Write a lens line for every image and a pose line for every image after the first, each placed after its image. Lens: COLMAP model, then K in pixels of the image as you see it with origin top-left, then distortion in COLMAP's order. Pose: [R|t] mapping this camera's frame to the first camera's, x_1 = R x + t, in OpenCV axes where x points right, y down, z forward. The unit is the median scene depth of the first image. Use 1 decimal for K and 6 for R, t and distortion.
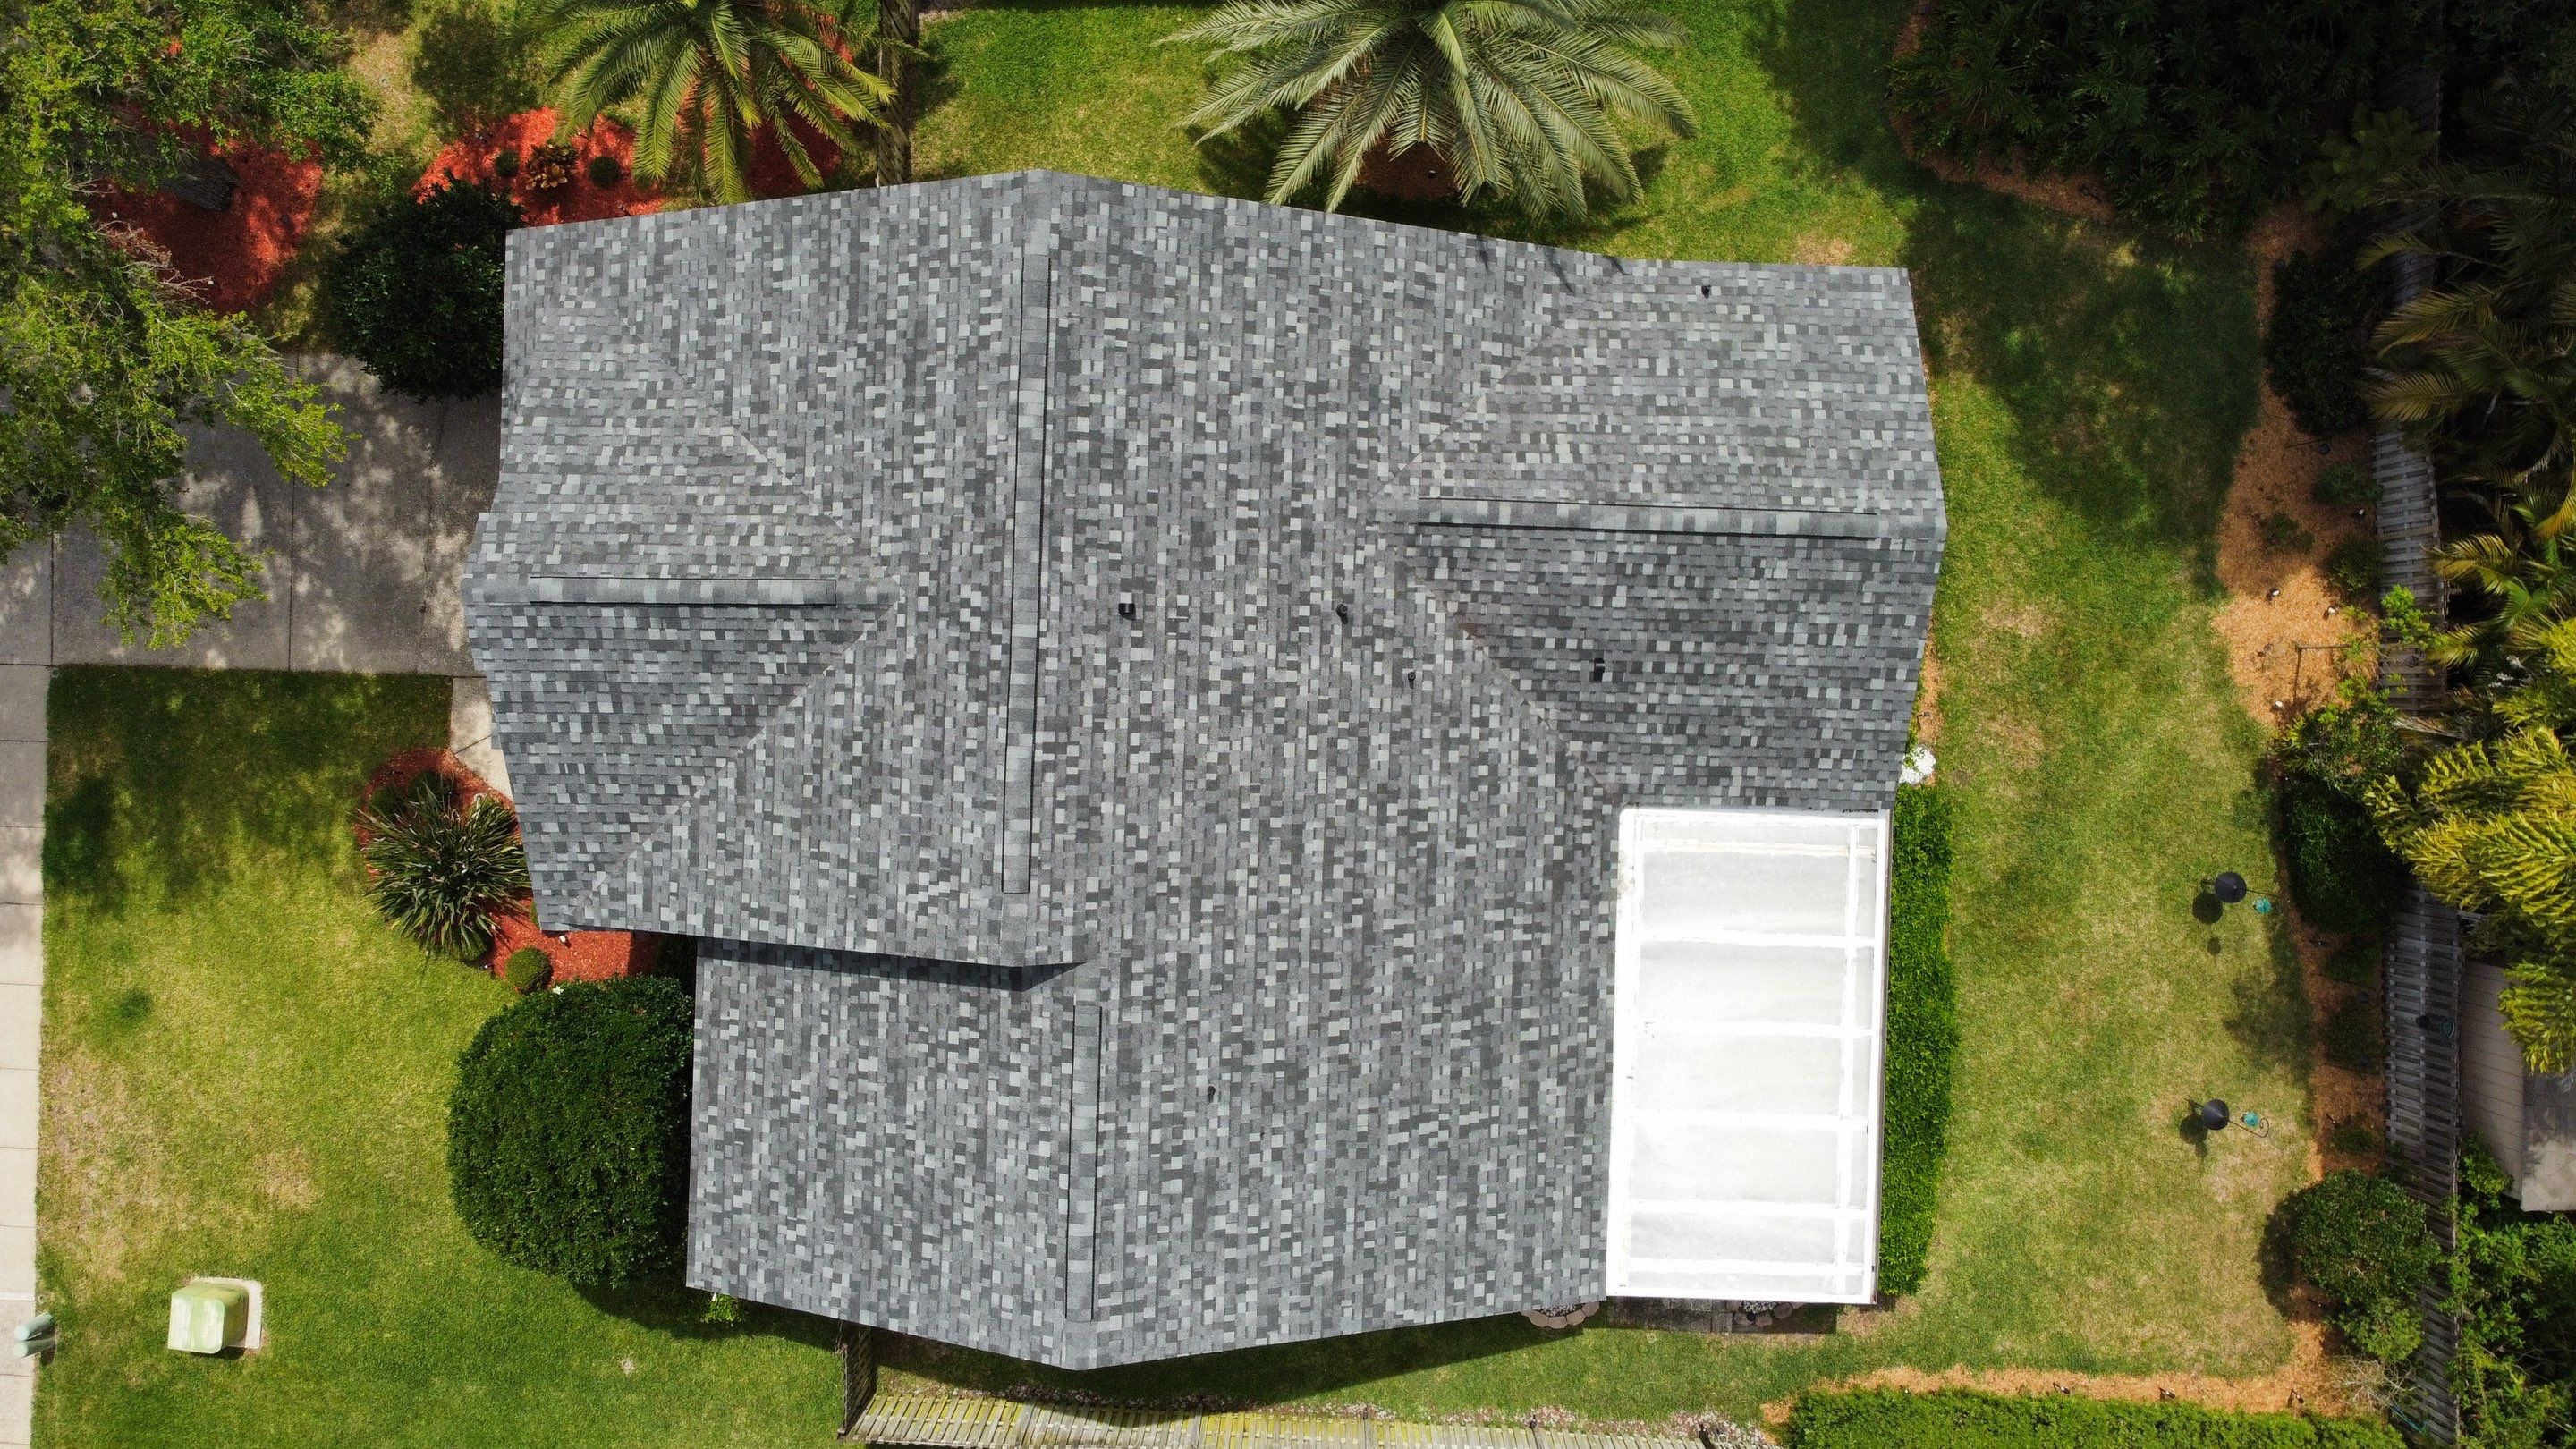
lens RADIAL K [[1969.3, 0, 1252.4], [0, 1969.3, 688.1], [0, 0, 1]] dist [0.007052, -0.053625]
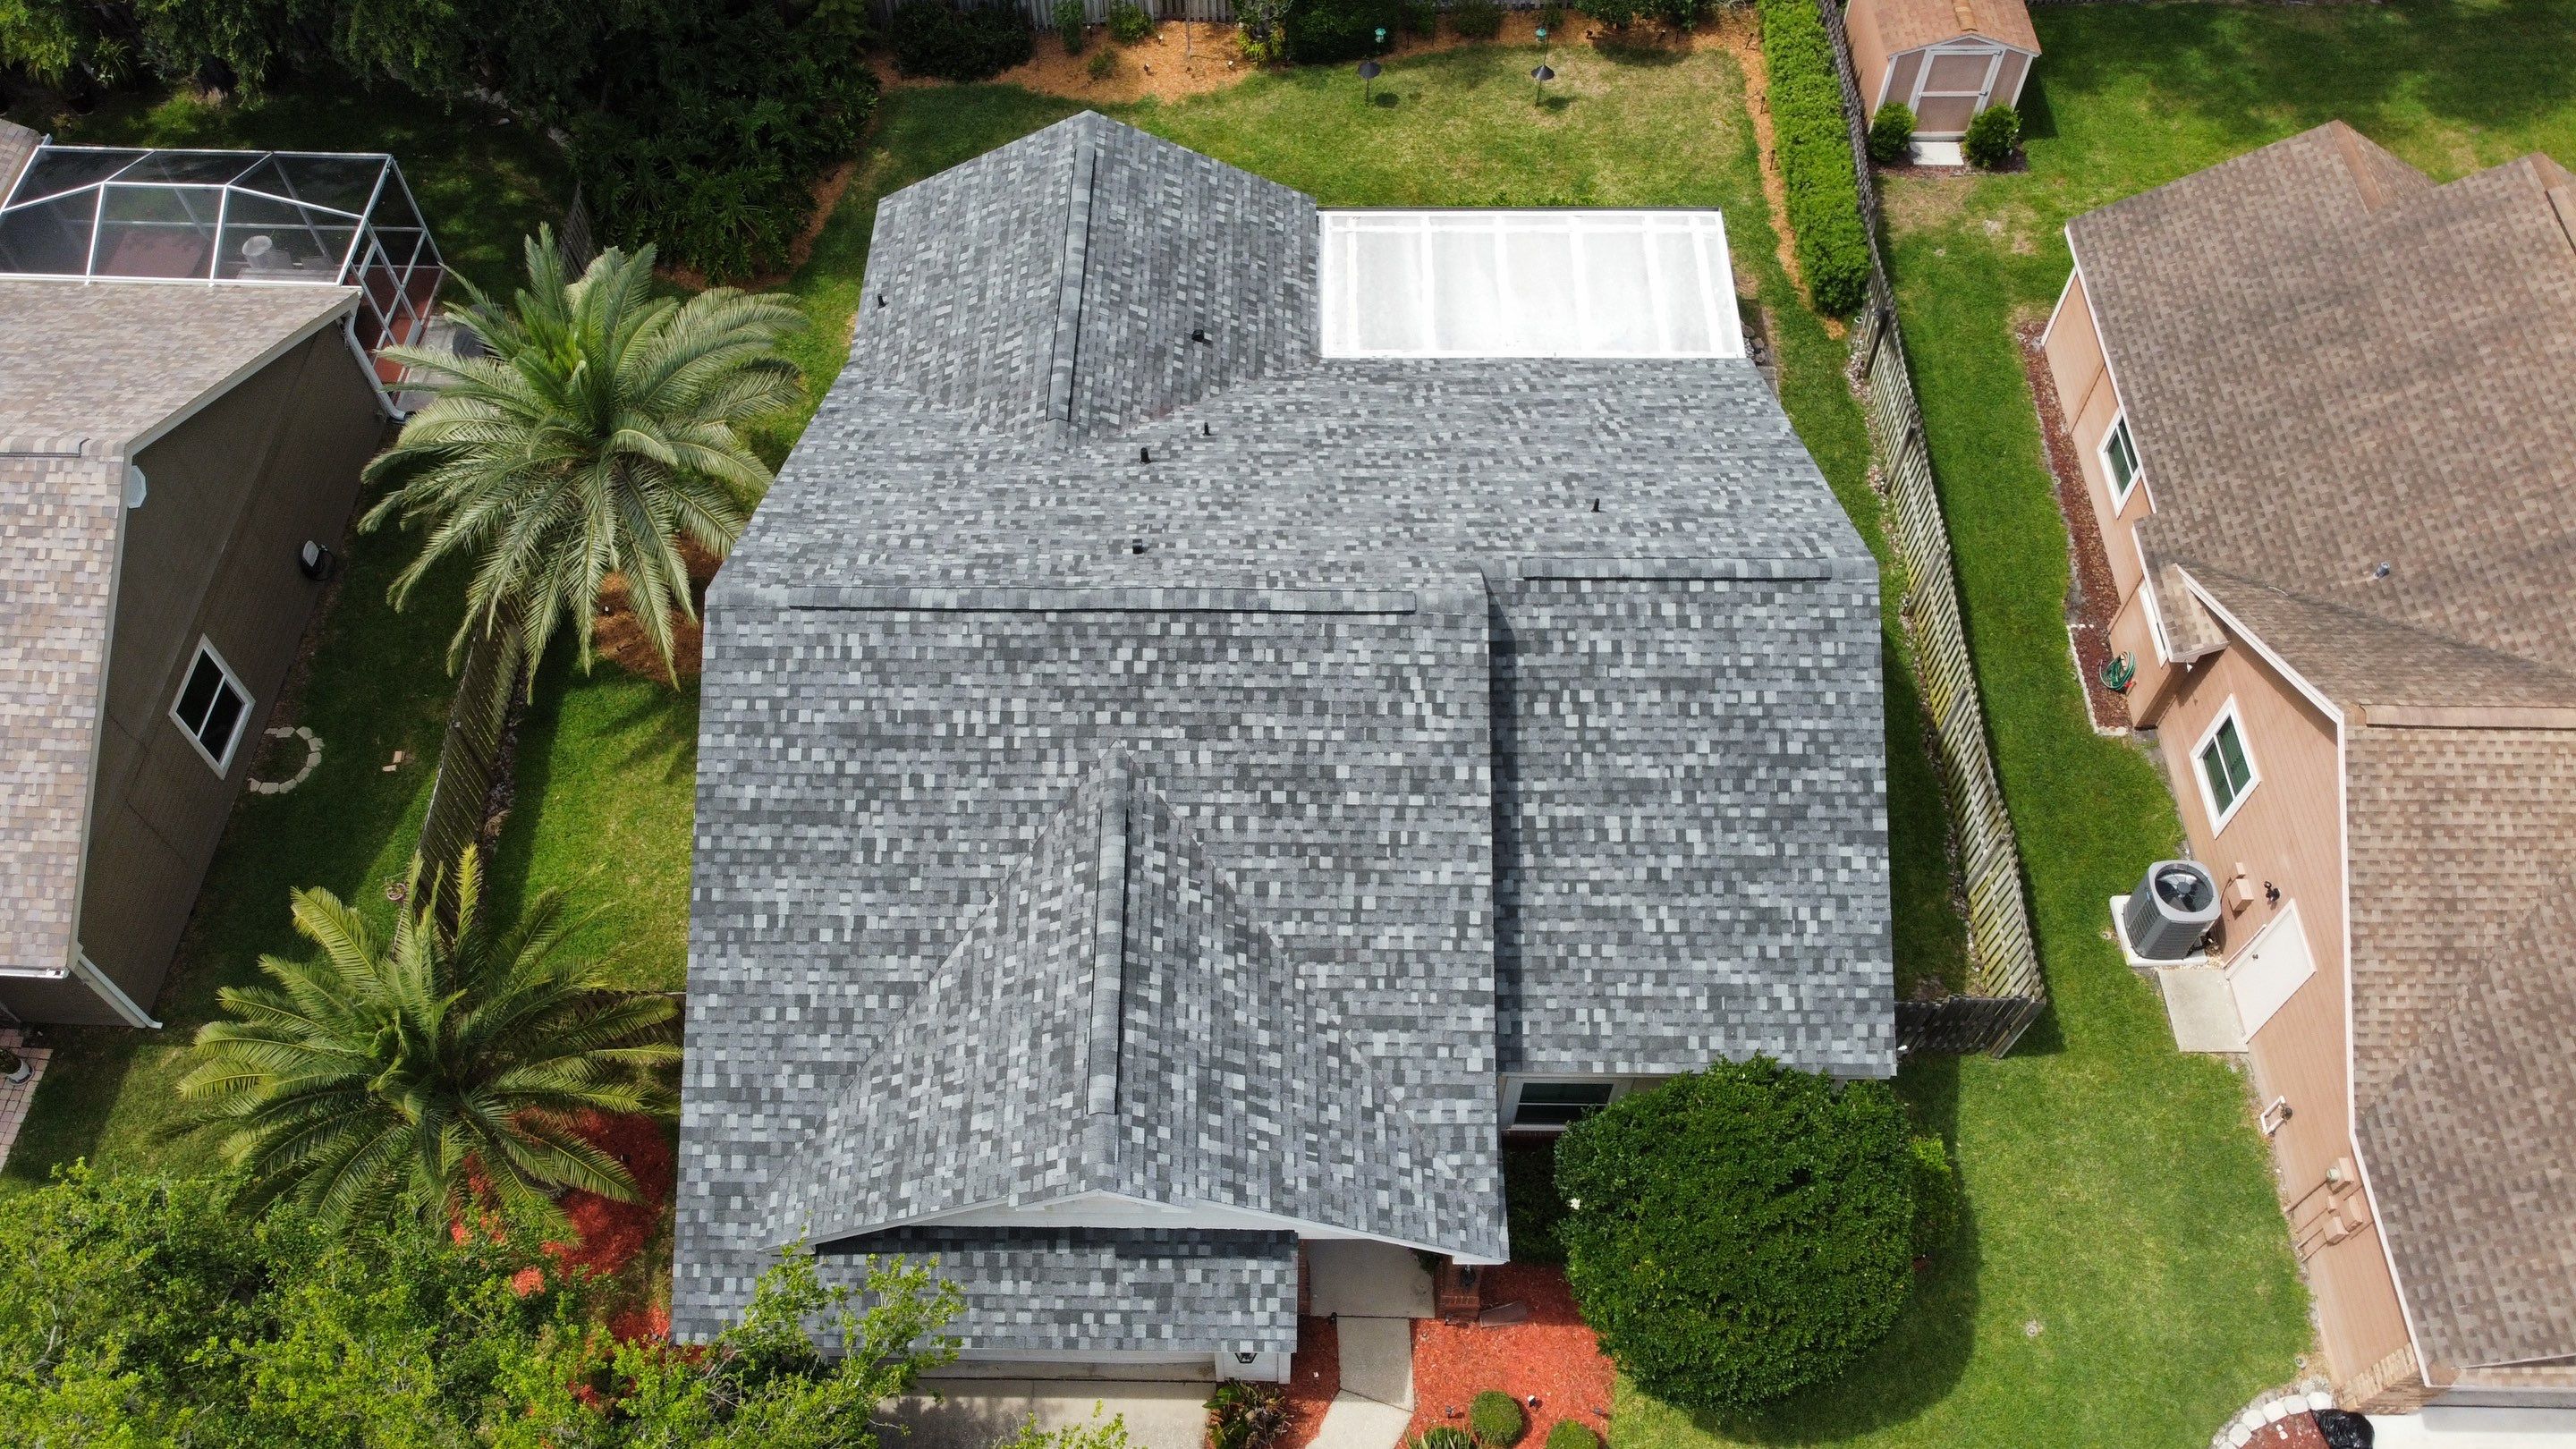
lens RADIAL K [[1969.3, 0, 1243.1], [0, 1969.3, 674.3], [0, 0, 1]] dist [0.007052, -0.053625]
pose [[-0.010123, -0.811287, 0.584560, -0.682550], [0.999898, -0.014075, -0.002218, 0.015598], [0.010027, 0.584478, 0.811348, 0.182499]]
